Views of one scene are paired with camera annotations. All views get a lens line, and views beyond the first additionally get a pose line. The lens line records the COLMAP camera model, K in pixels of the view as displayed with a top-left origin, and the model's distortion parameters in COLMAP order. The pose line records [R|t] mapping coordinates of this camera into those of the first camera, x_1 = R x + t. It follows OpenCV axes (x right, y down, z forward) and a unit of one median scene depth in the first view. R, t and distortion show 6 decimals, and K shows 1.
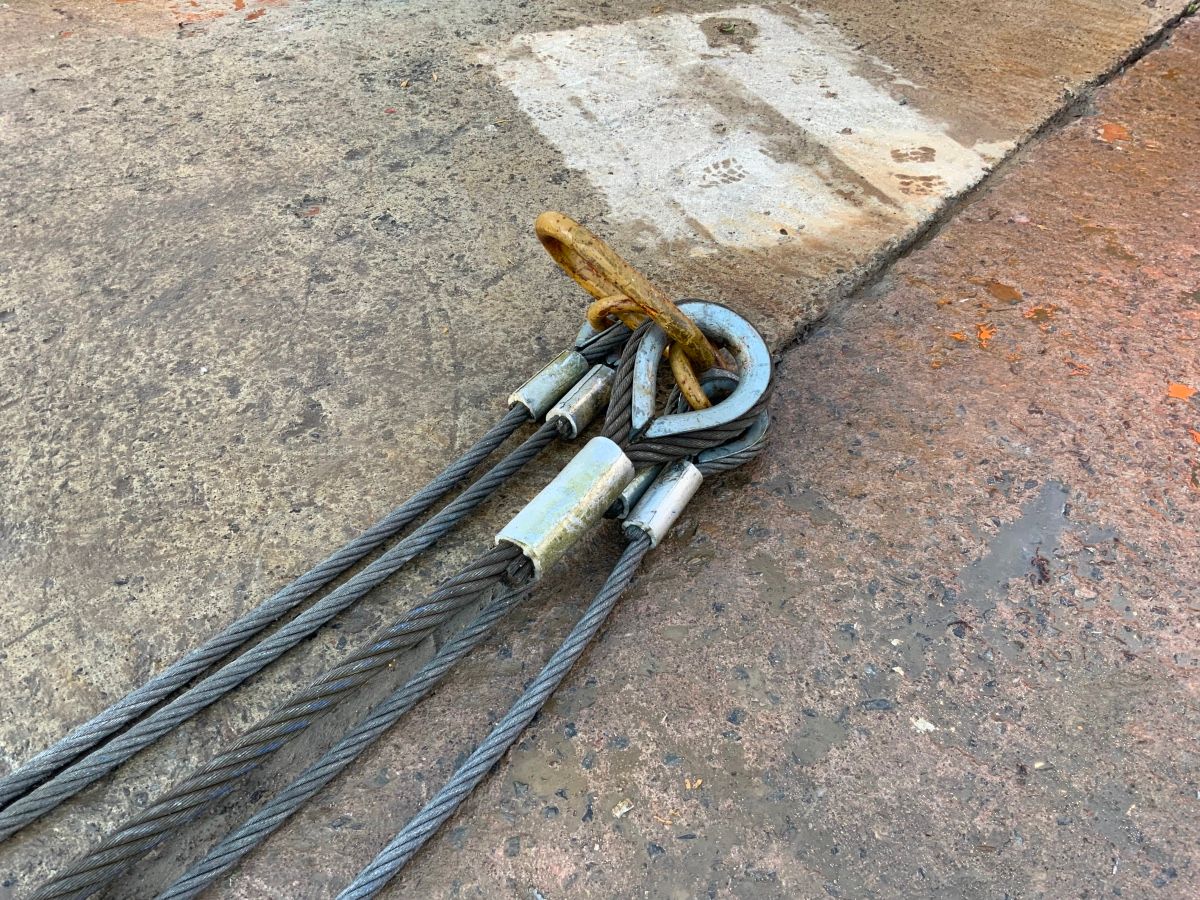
lens RADIAL K [[990.5, 0, 602.0], [0, 990.5, 448.9], [0, 0, 1]] dist [0.103815, -0.205440]
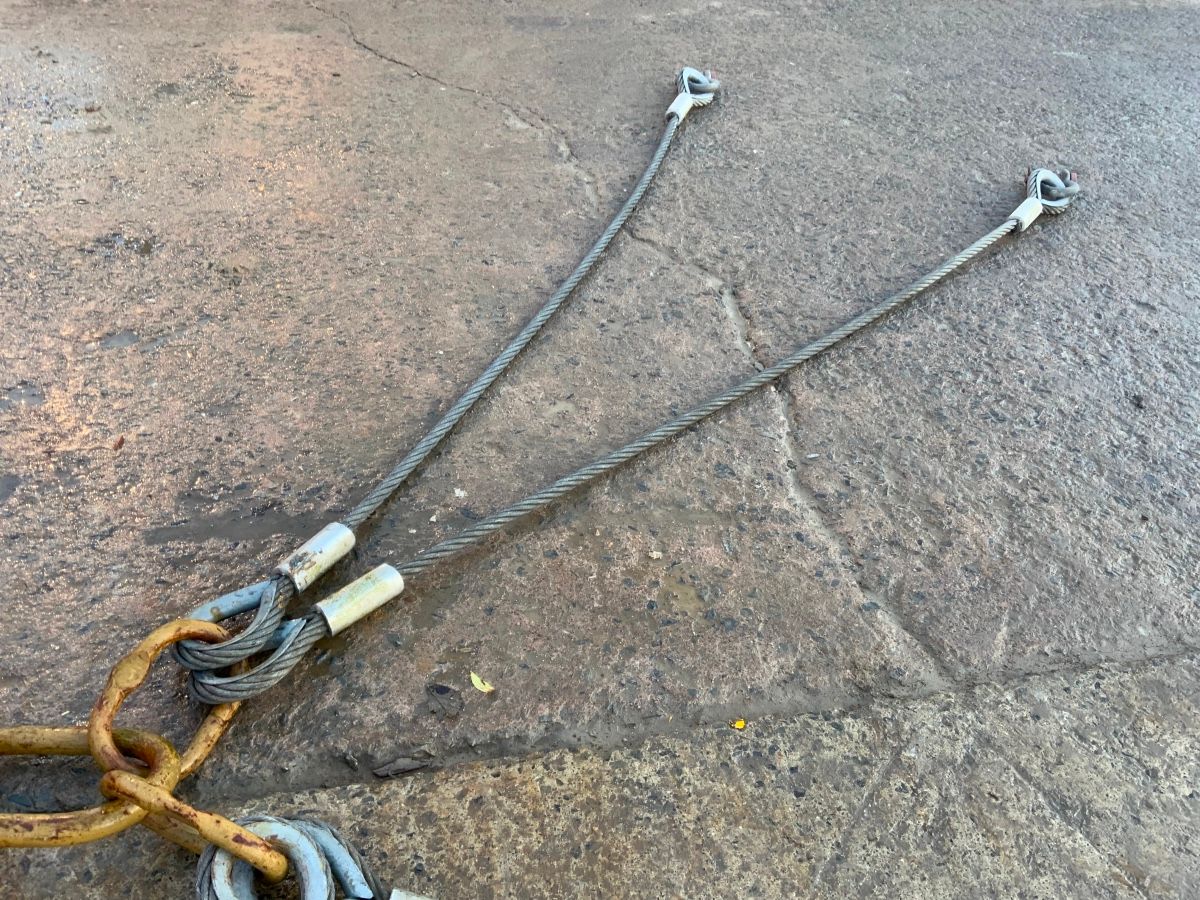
lens RADIAL K [[977.9, 0, 601.3], [0, 977.9, 456.2], [0, 0, 1]] dist [0.102455, -0.216903]
pose [[-0.795313, -0.446309, 0.410227, -0.249880], [0.331835, 0.245800, 0.910752, -0.584505], [-0.507310, 0.860460, -0.047387, 0.519403]]
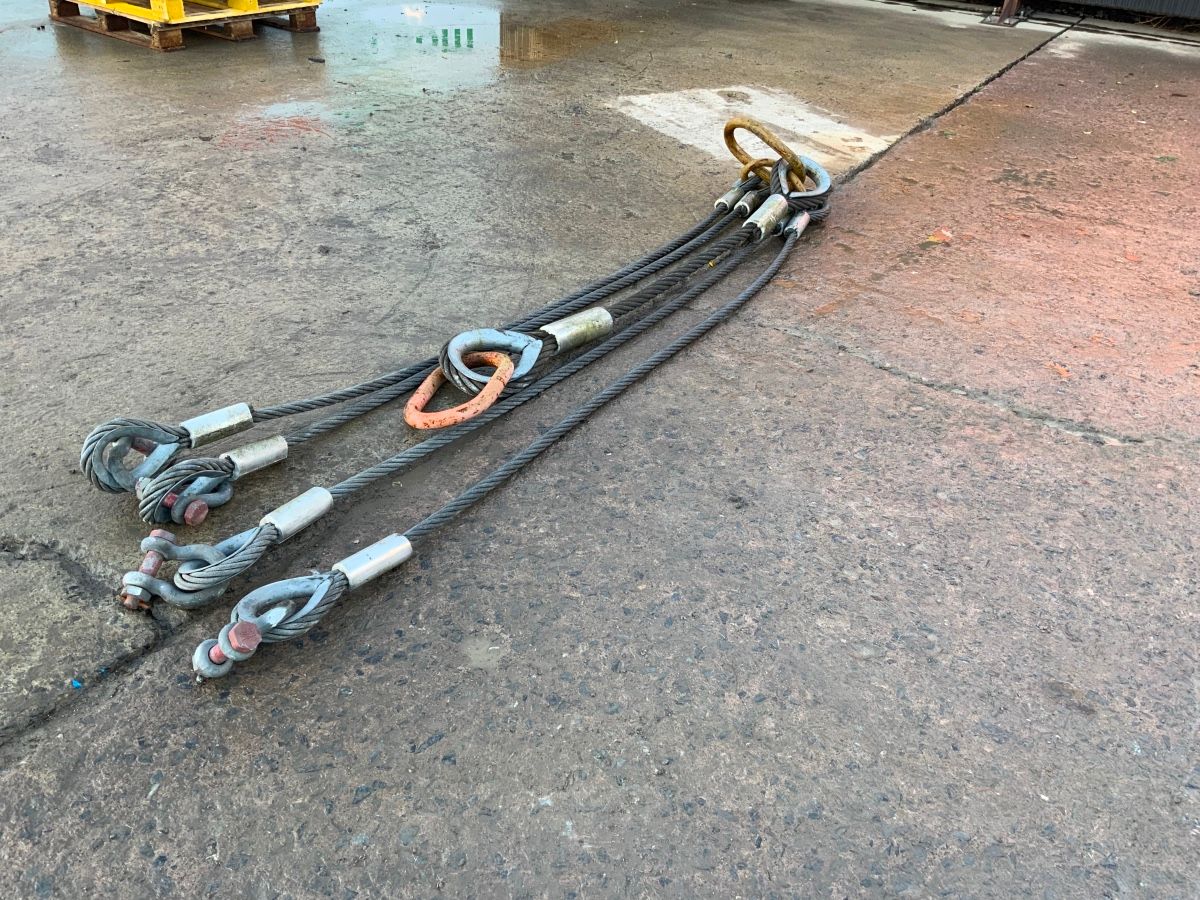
lens RADIAL K [[990.5, 0, 602.0], [0, 990.5, 448.9], [0, 0, 1]] dist [0.103815, -0.205440]
pose [[0.989365, -0.044301, 0.138544, -0.518723], [0.065879, 0.985673, -0.155269, 0.631984], [-0.129680, 0.162745, 0.978109, -0.830468]]
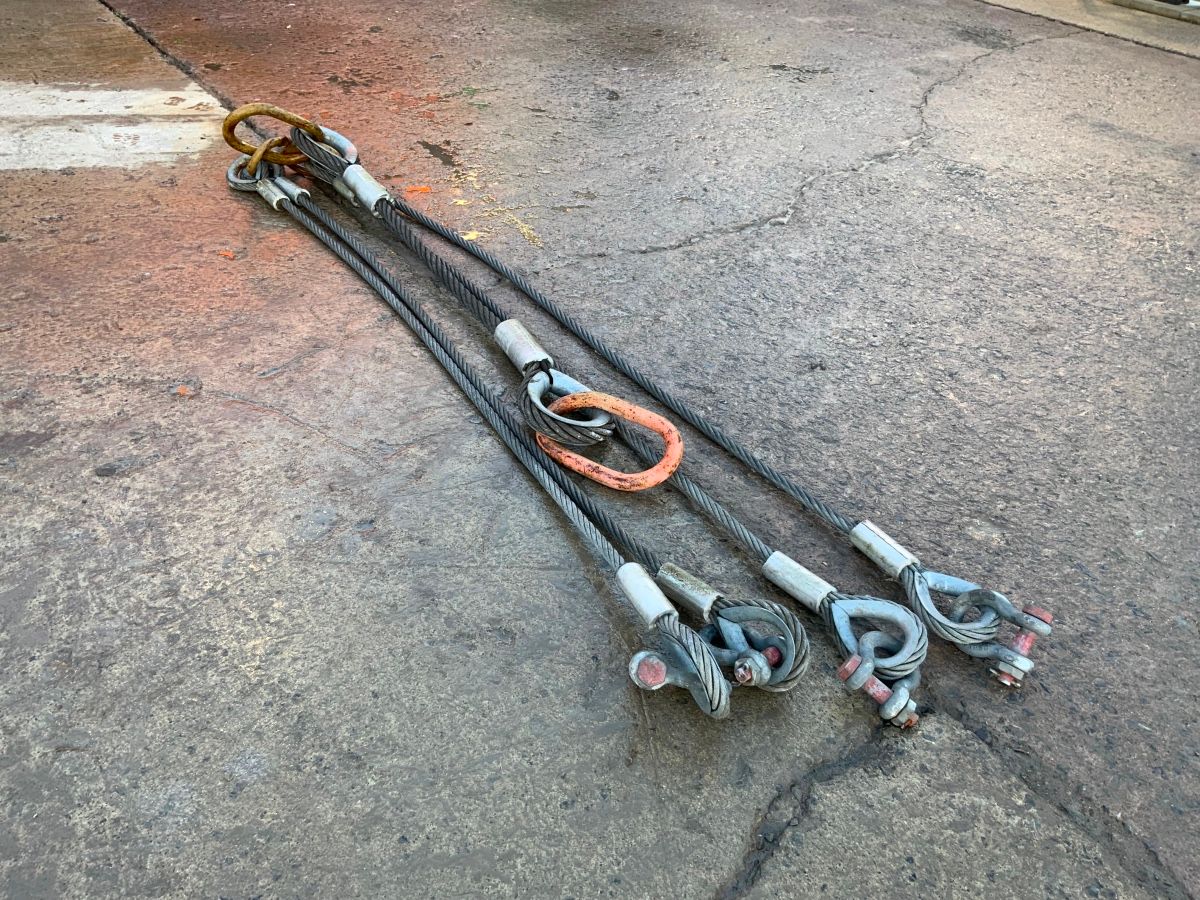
lens RADIAL K [[990.5, 0, 602.0], [0, 990.5, 448.9], [0, 0, 1]] dist [0.103815, -0.205440]
pose [[0.259714, -0.566065, 0.782380, -1.345371], [0.614415, 0.721905, 0.318353, 0.053878], [-0.745012, 0.398025, 0.535287, -0.288503]]
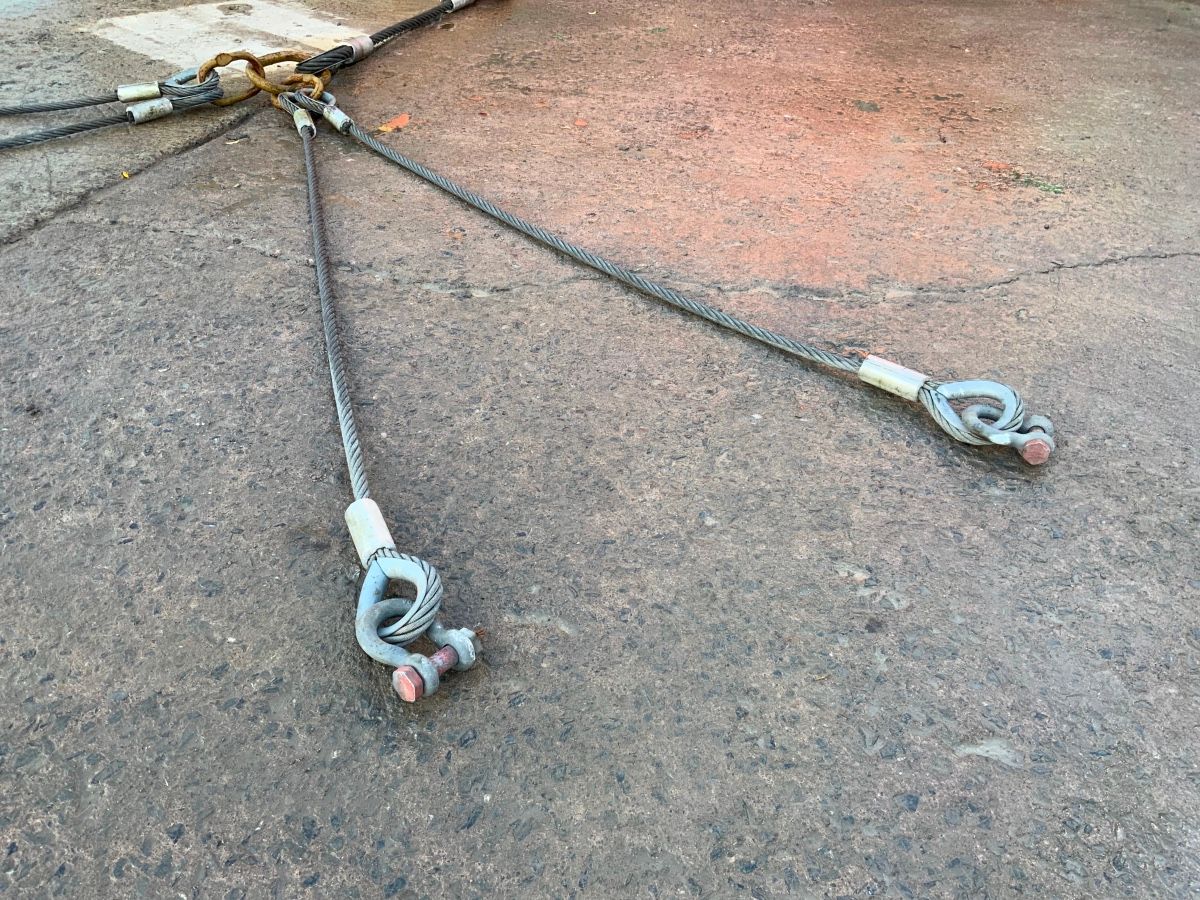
lens RADIAL K [[1007.2, 0, 588.5], [0, 1007.2, 451.3], [0, 0, 1]] dist [0.050361, -0.104711]
pose [[0.912317, -0.225669, 0.341690, -0.108087], [0.263858, 0.962083, -0.069098, 0.773517], [-0.313141, 0.153197, 0.937269, -0.892992]]
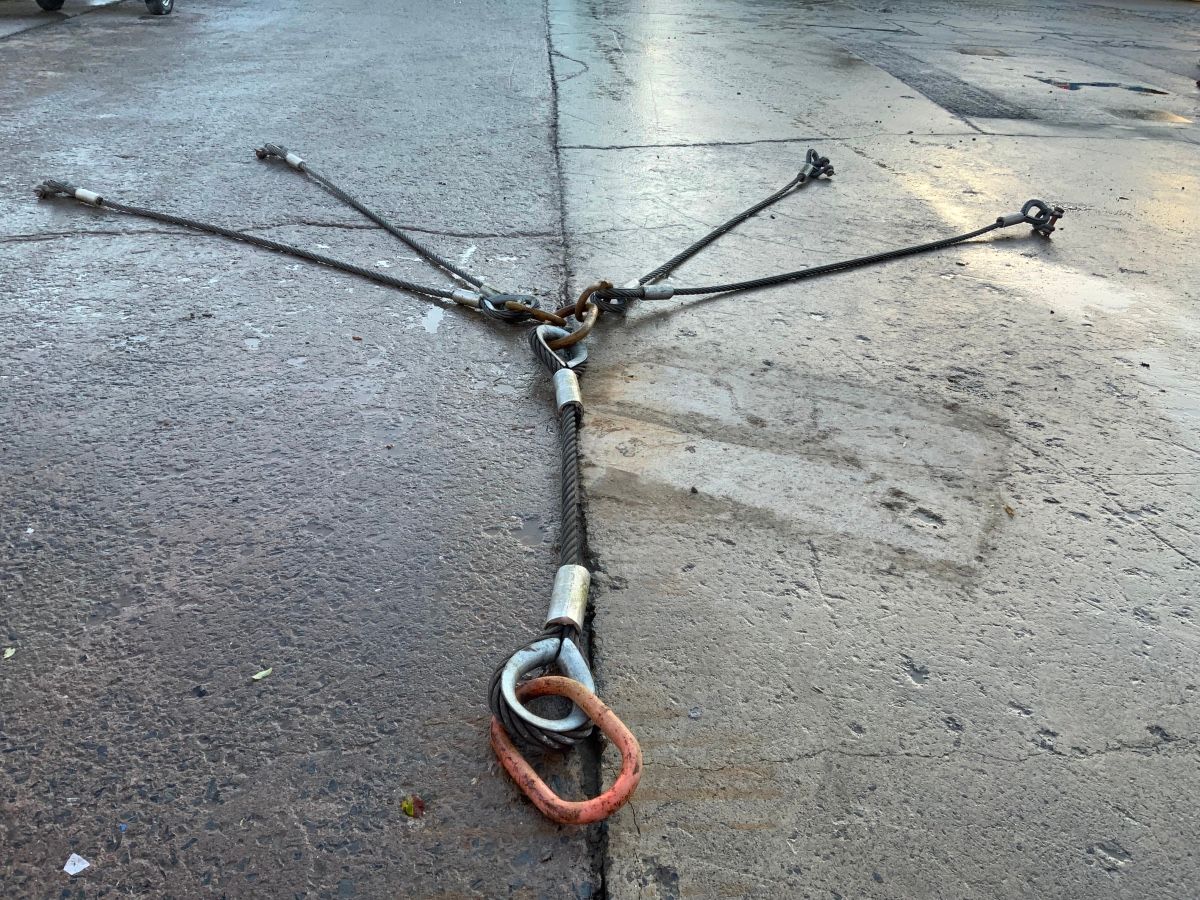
lens RADIAL K [[990.5, 0, 602.0], [0, 990.5, 448.9], [0, 0, 1]] dist [0.103815, -0.205440]
pose [[-0.727930, 0.293608, -0.619607, 1.249368], [-0.501483, 0.388280, 0.773146, -1.393897], [0.467582, 0.873518, -0.135401, 1.273699]]
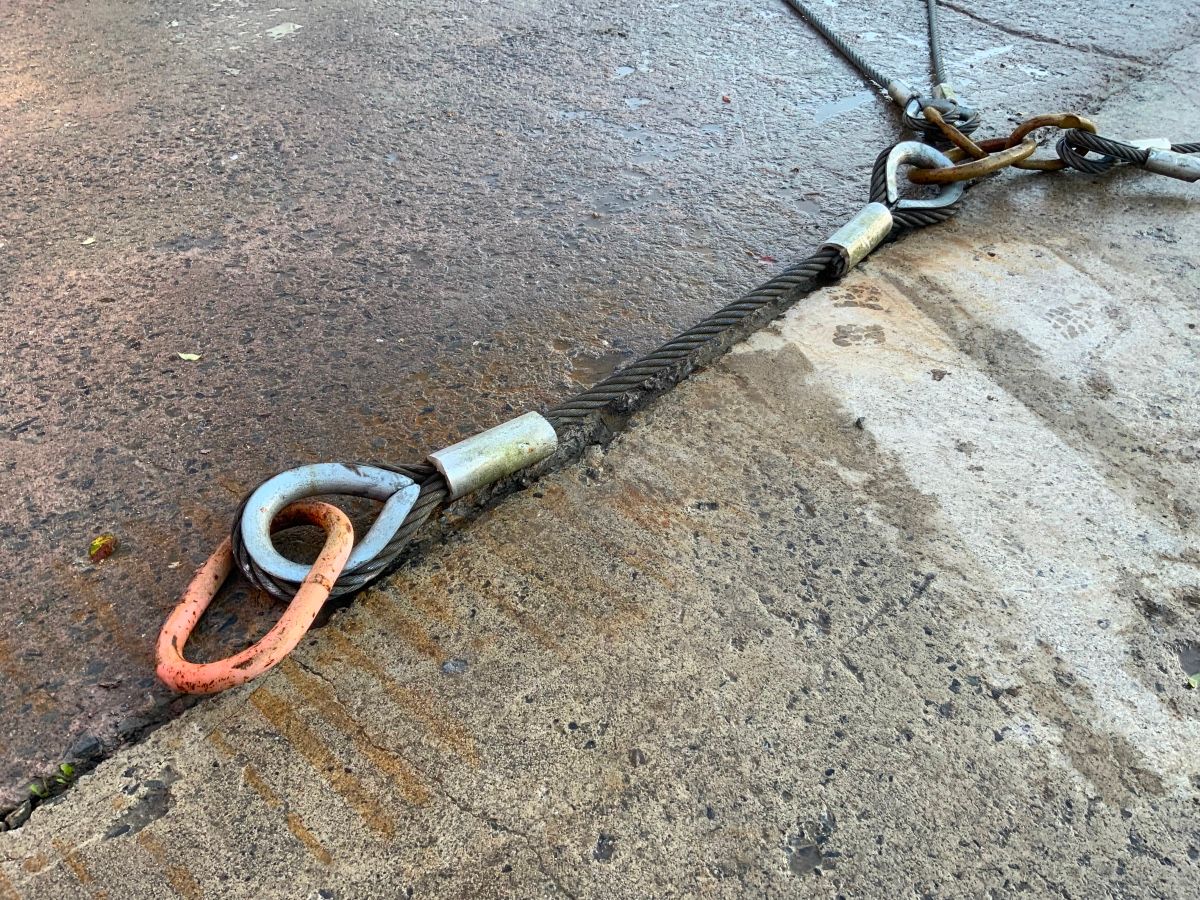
lens RADIAL K [[990.5, 0, 602.0], [0, 990.5, 448.9], [0, 0, 1]] dist [0.103815, -0.205440]
pose [[-0.997387, -0.071901, 0.007063, 0.571292], [-0.001855, 0.123219, 0.992378, -1.252216], [-0.072223, 0.989771, -0.123030, 1.341583]]
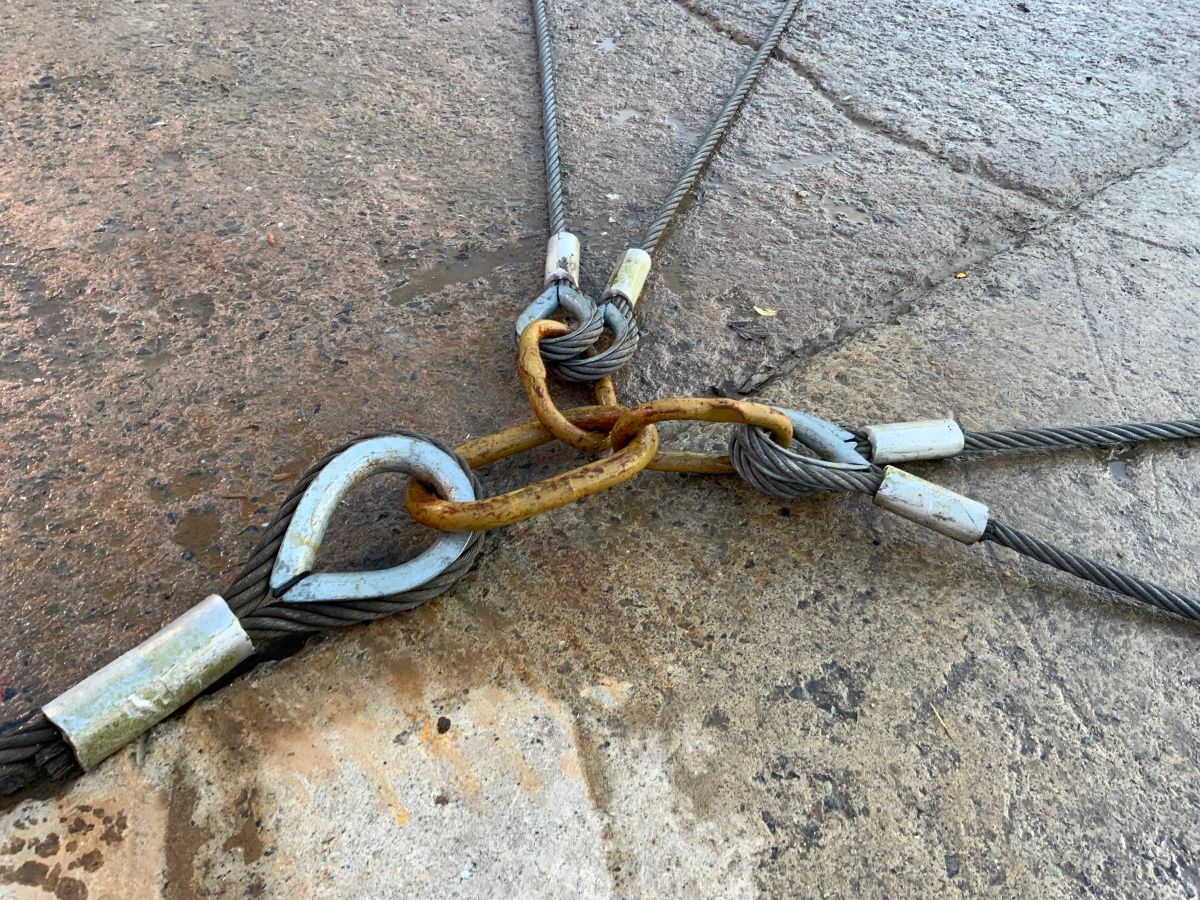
lens RADIAL K [[990.5, 0, 602.0], [0, 990.5, 448.9], [0, 0, 1]] dist [0.103815, -0.205440]
pose [[-0.980852, -0.178319, 0.078301, 0.079460], [0.069954, 0.052633, 0.996161, -0.741194], [-0.181756, 0.982564, -0.039151, 0.833902]]
